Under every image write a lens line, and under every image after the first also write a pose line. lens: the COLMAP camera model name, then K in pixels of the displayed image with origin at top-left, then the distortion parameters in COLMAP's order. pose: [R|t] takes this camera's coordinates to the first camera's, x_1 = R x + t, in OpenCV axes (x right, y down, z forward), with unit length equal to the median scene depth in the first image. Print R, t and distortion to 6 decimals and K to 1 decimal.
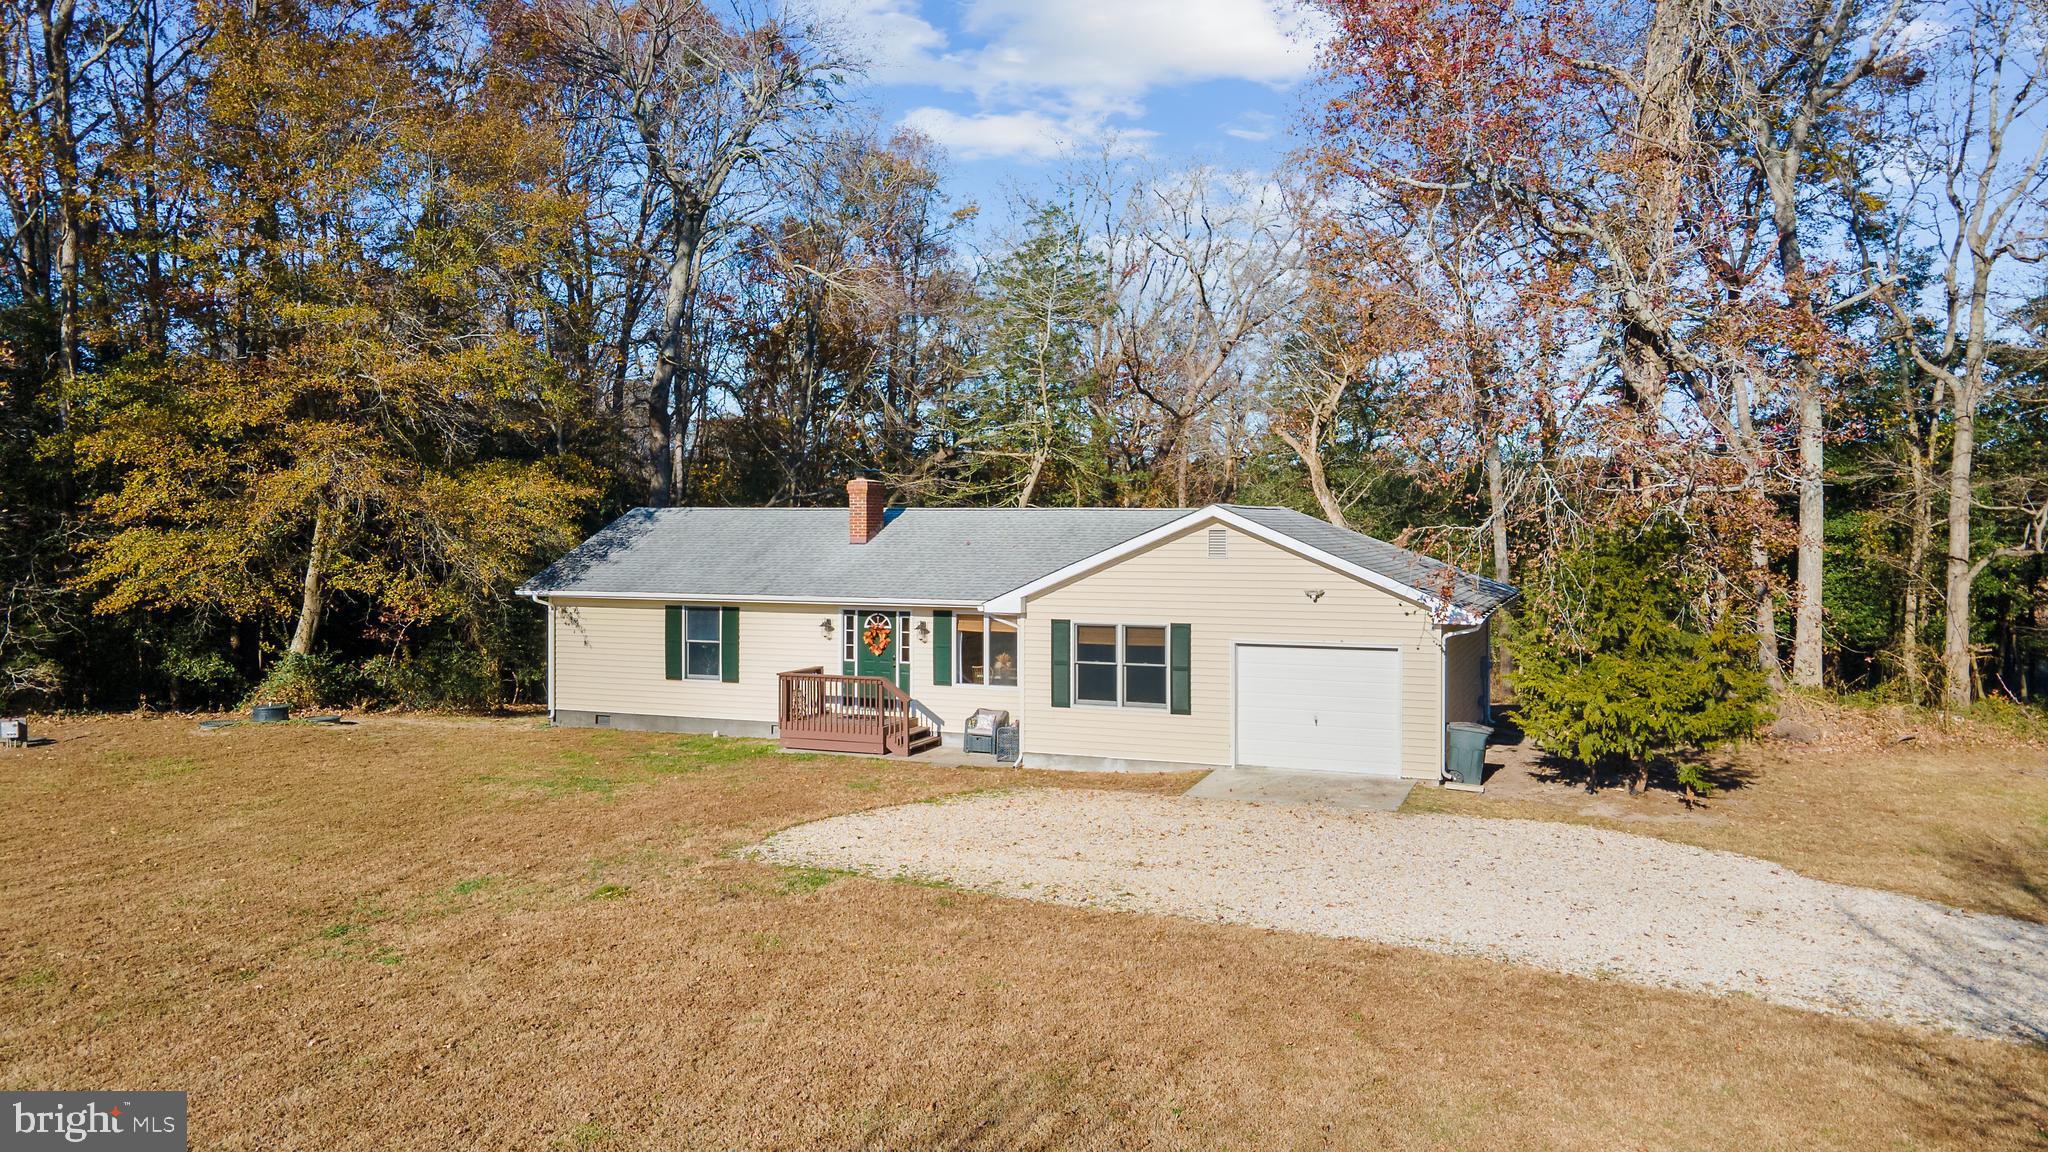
lens RADIAL K [[1500.2, 0, 1010.6], [0, 1500.2, 570.4], [0, 0, 1]] dist [0.007781, -0.003775]
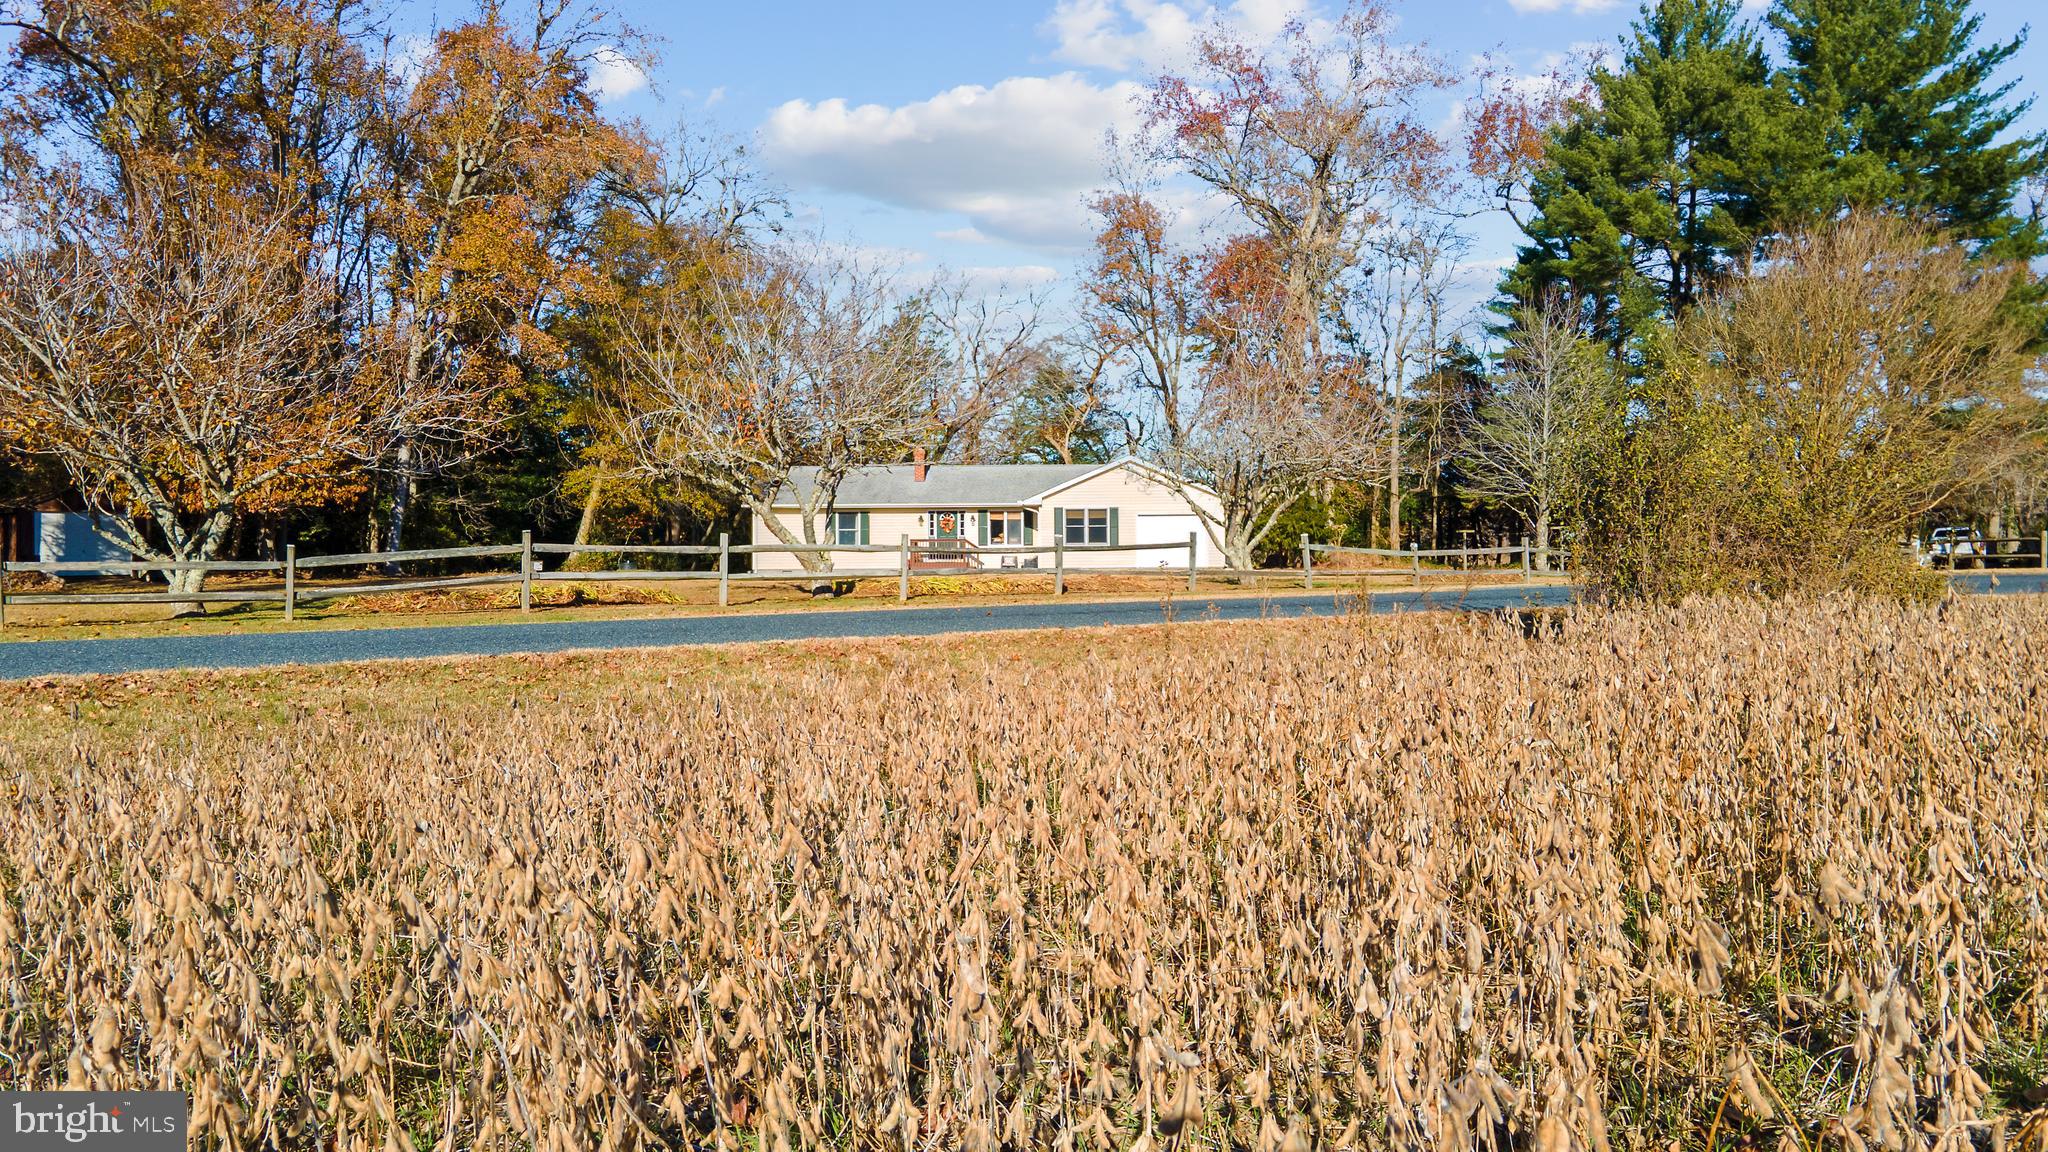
lens RADIAL K [[1418.7, 0, 1024.0], [0, 1418.7, 576.0], [0, 0, 1]] dist [0.019262, 0.002029]
pose [[0.942274, -0.009754, 0.334702, -0.652894], [0.014237, 0.999839, -0.010943, 0.141968], [-0.334541, 0.015076, 0.942261, -0.877815]]
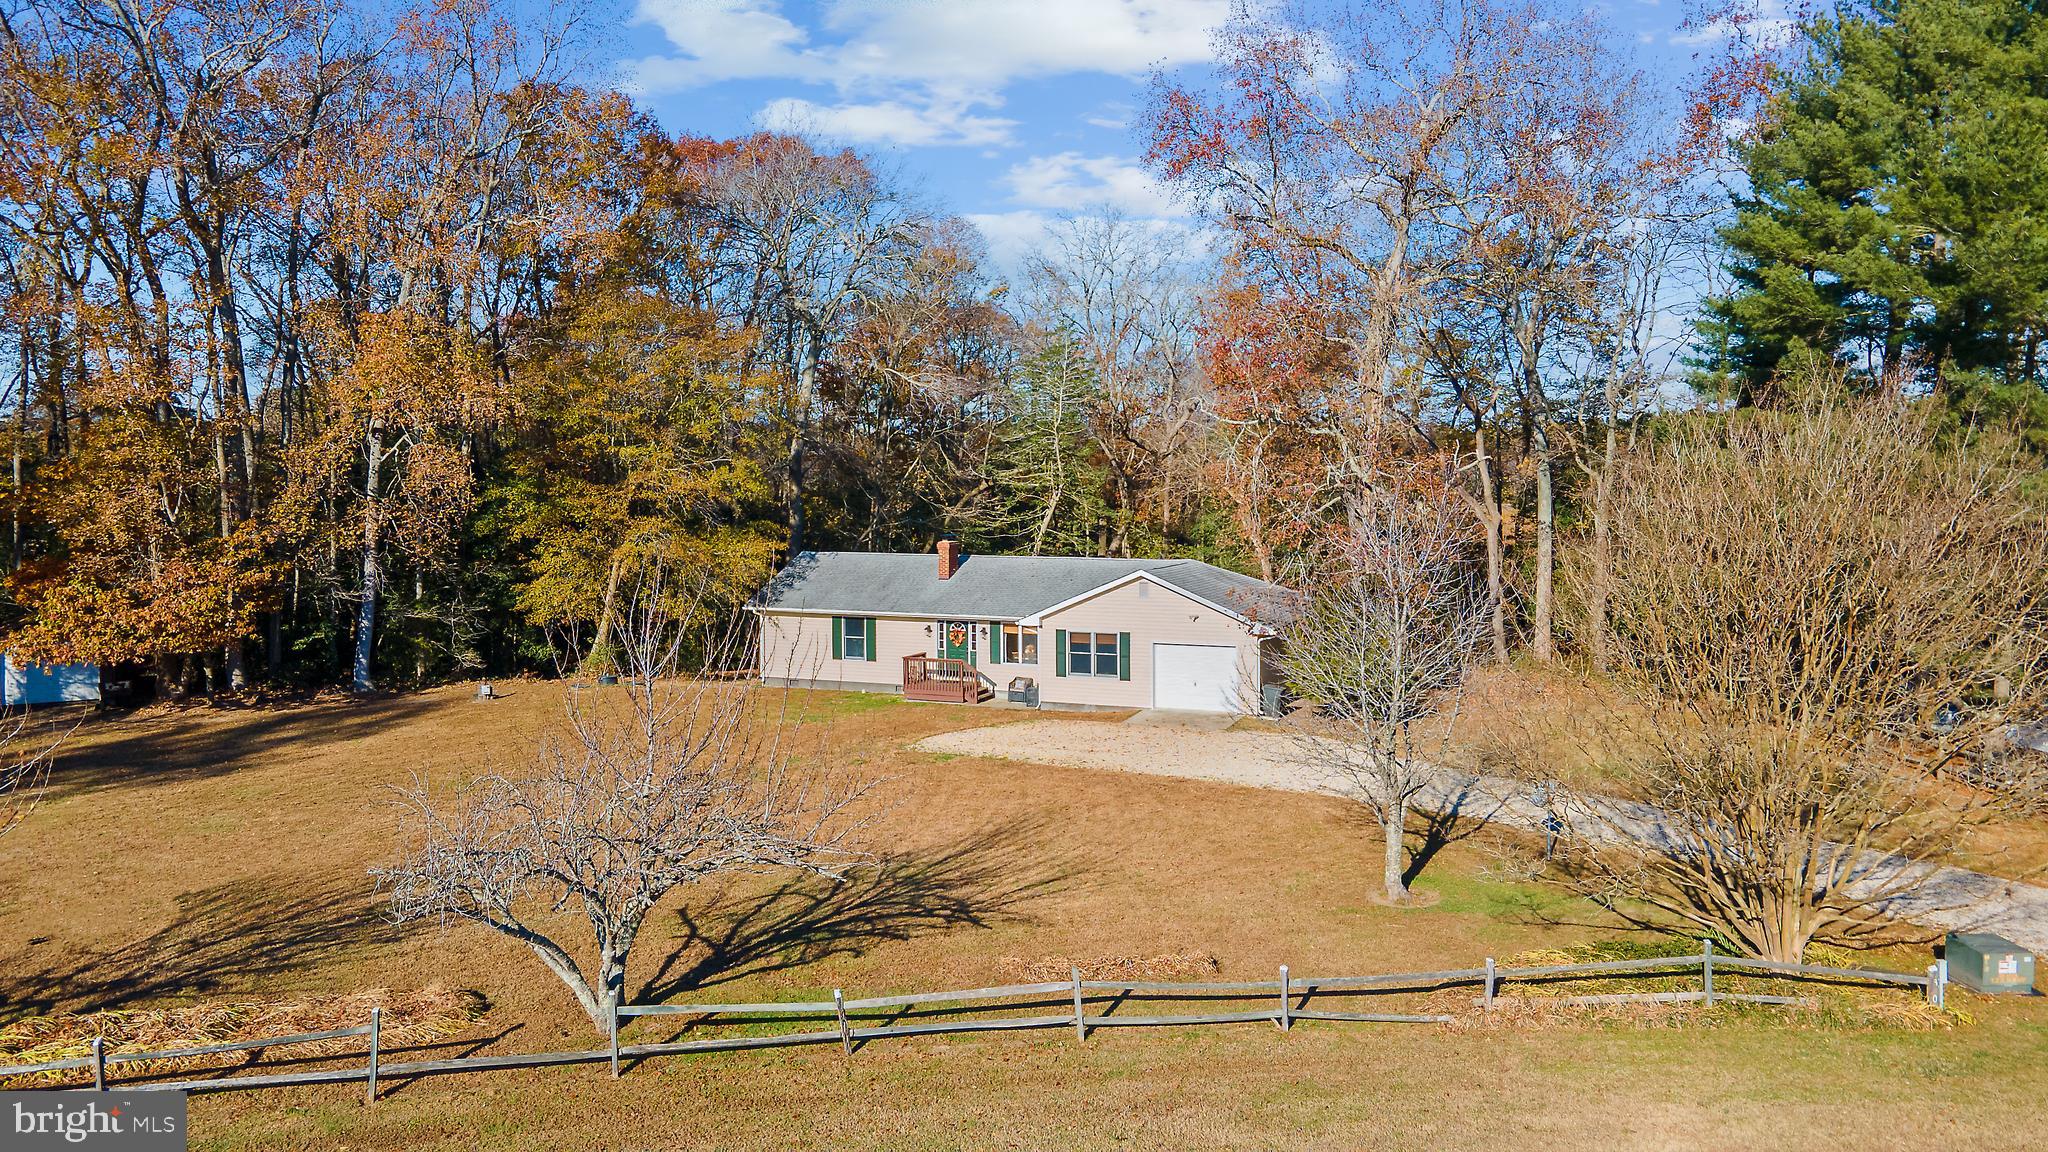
lens RADIAL K [[1447.6, 0, 1024.0], [0, 1447.6, 576.0], [0, 0, 1]] dist [0.001619, 0.002797]
pose [[0.999955, -0.002789, -0.009021, 0.003945], [0.003084, 0.999456, 0.032843, -0.082100], [0.008925, -0.032870, 0.999420, -0.697541]]
